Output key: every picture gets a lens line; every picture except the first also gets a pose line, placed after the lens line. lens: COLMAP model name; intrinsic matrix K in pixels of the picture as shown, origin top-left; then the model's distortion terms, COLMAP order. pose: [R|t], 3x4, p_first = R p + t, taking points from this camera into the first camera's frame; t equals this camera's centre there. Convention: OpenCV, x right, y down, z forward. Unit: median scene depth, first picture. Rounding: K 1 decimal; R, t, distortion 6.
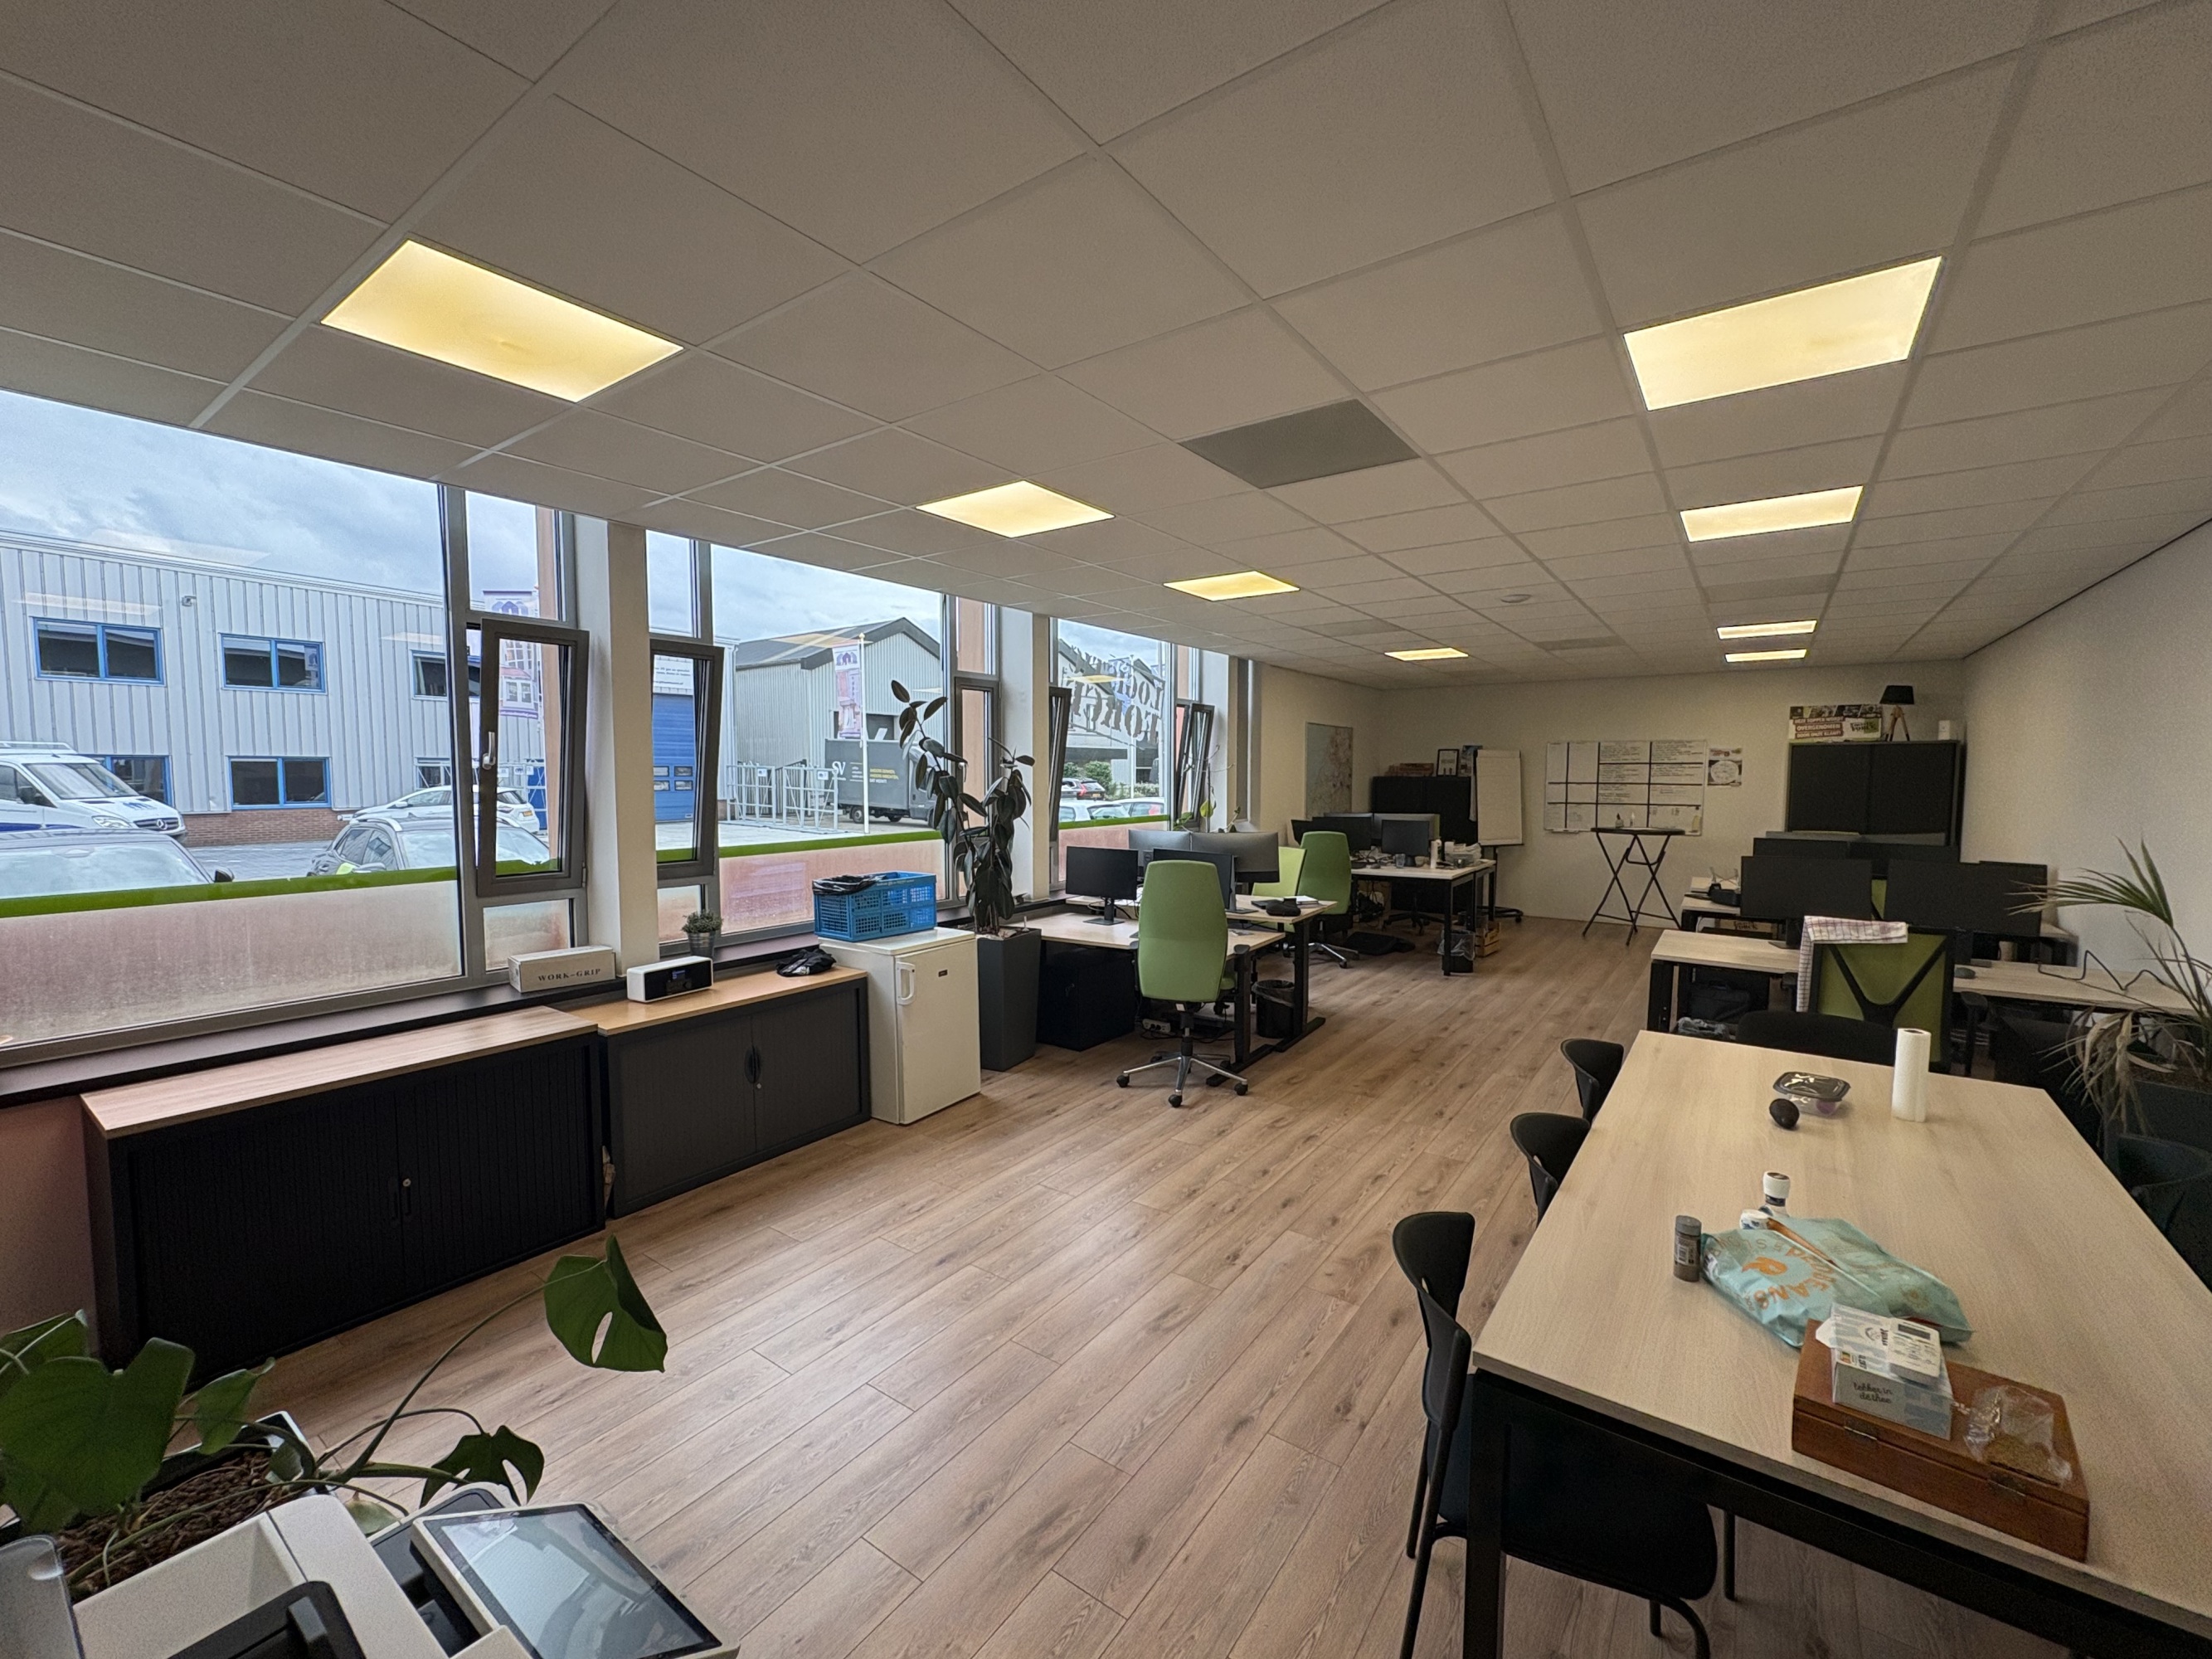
lens RADIAL K [[881.1, 0, 1148.6], [0, 881.1, 833.6], [0, 0, 1]] dist [0.000780, 0.000515]
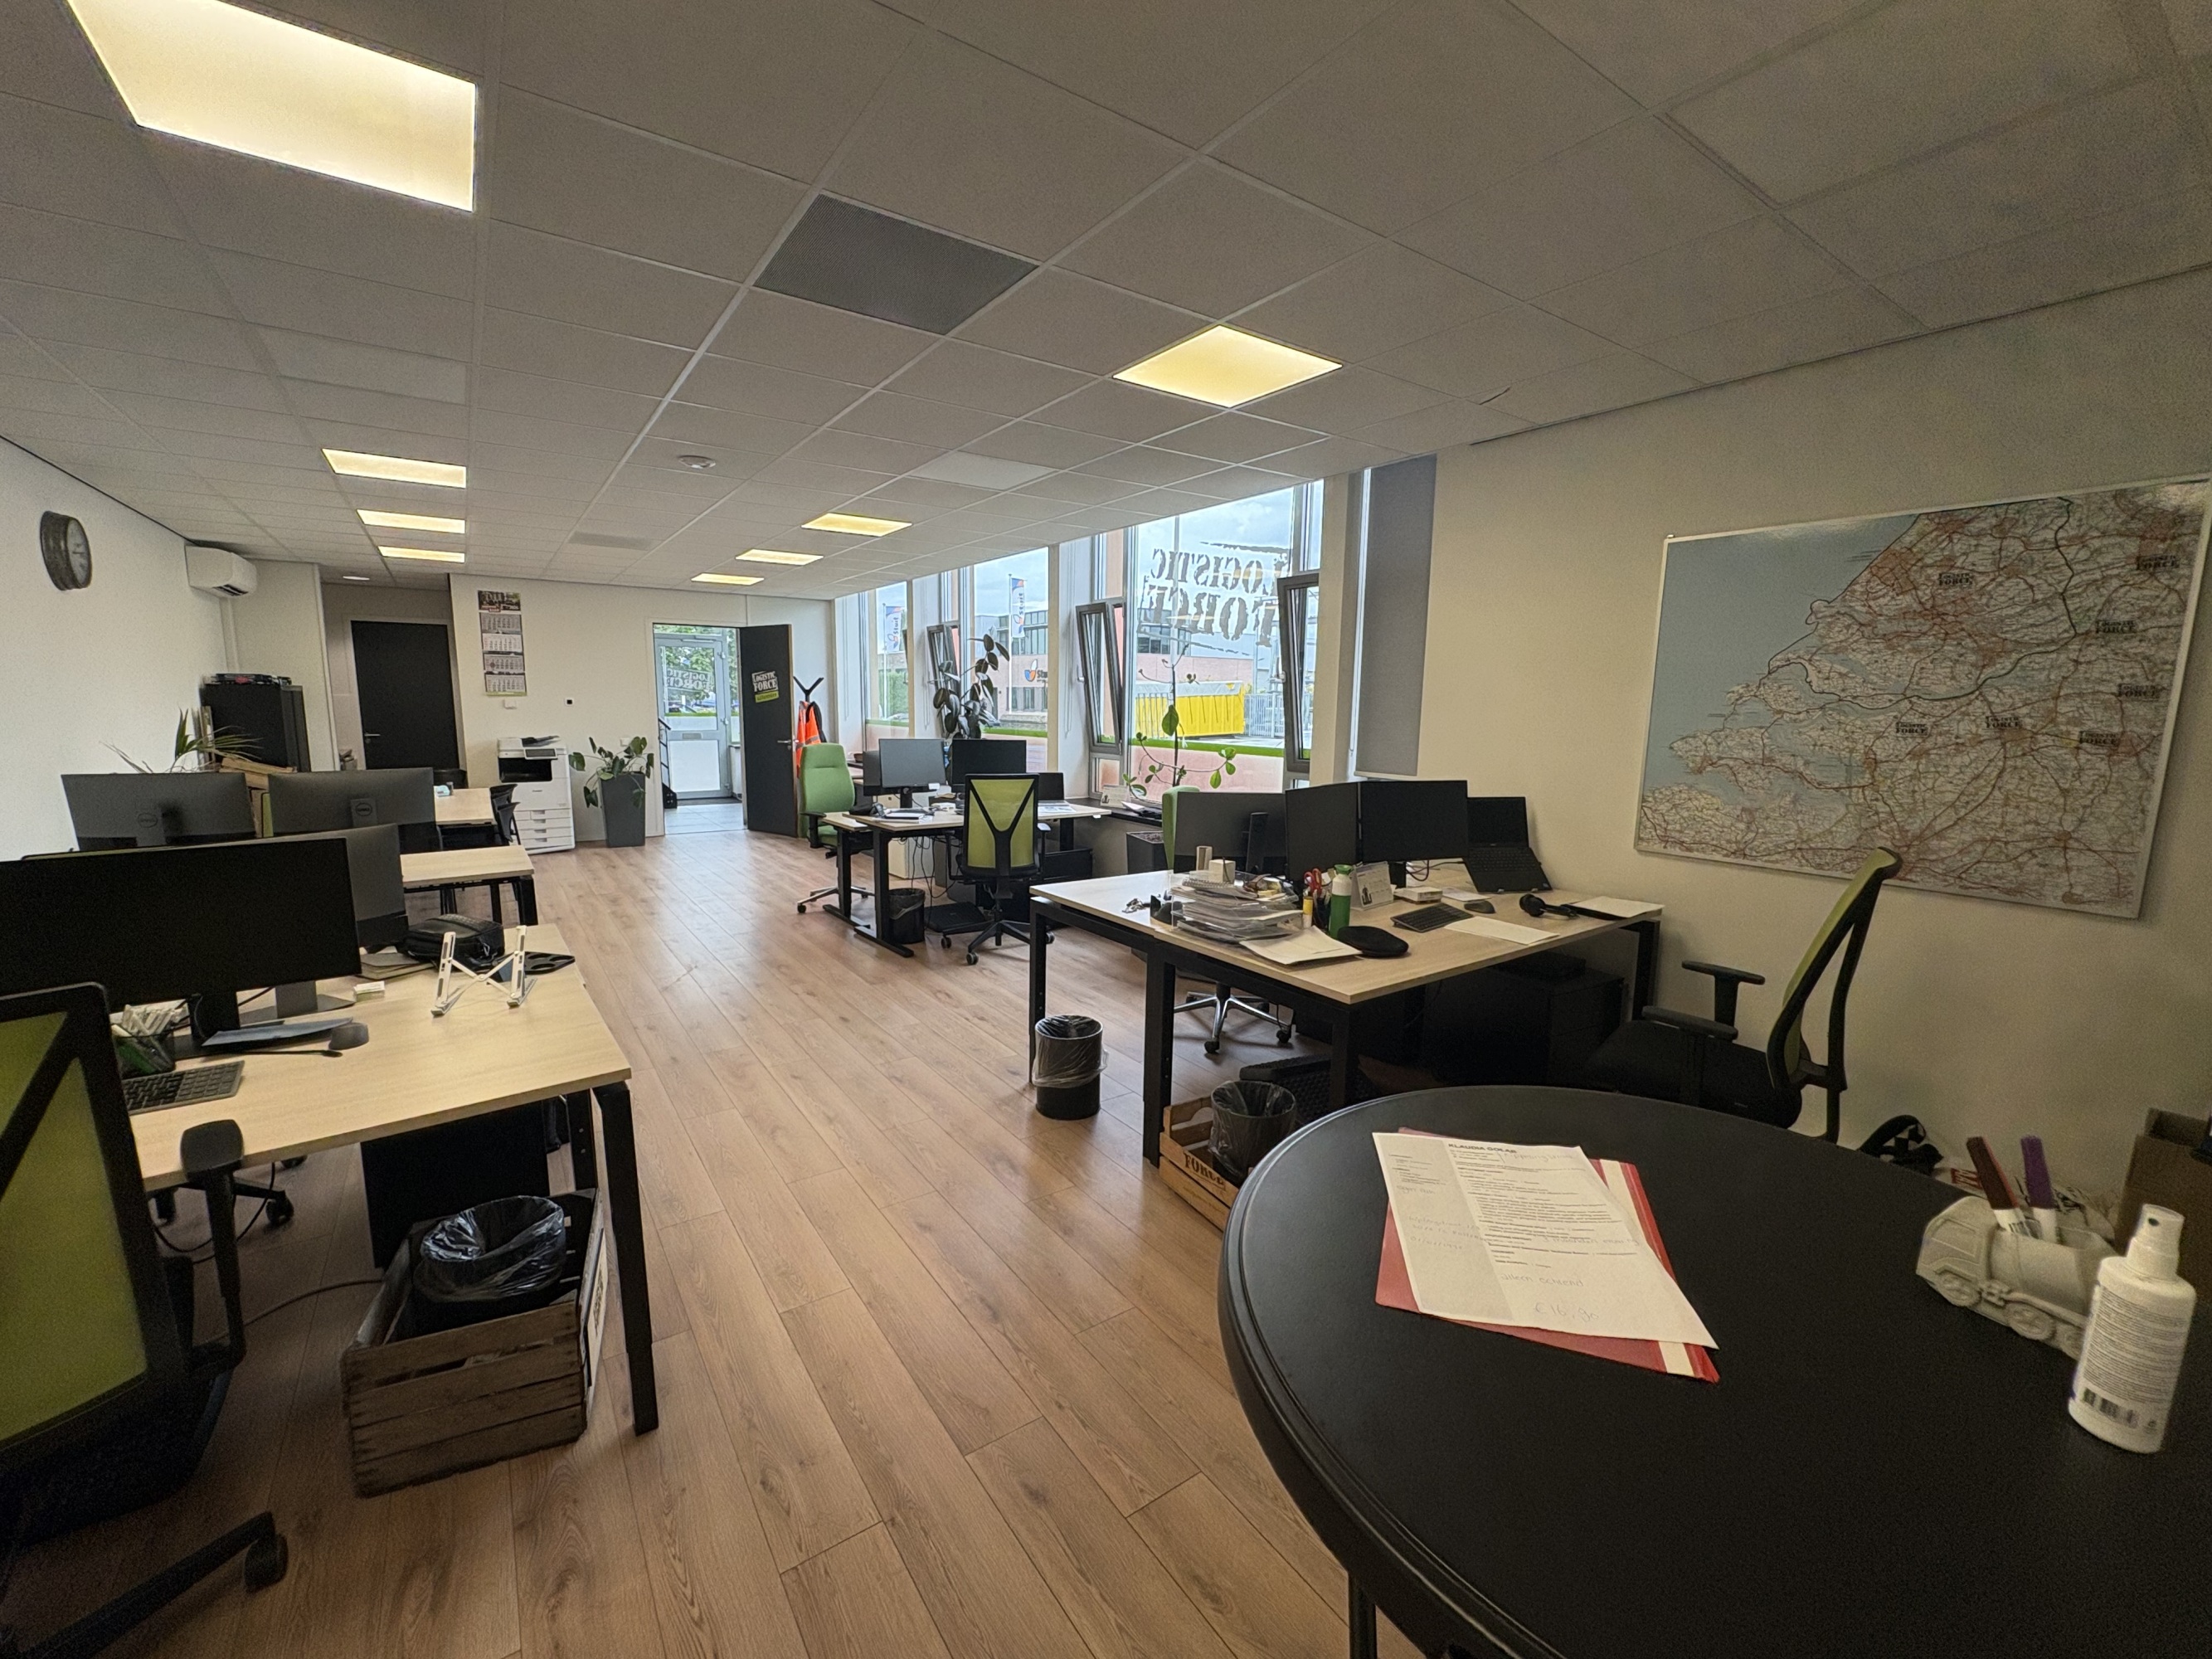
lens RADIAL K [[881.1, 0, 1093.1], [0, 881.1, 826.5], [0, 0, 1]] dist [0.000780, 0.000515]
pose [[-0.324875, 0.148284, -0.934060, 0.928326], [-0.066584, 0.981595, 0.178989, -0.094983], [0.943410, 0.120342, -0.309023, 1.373682]]
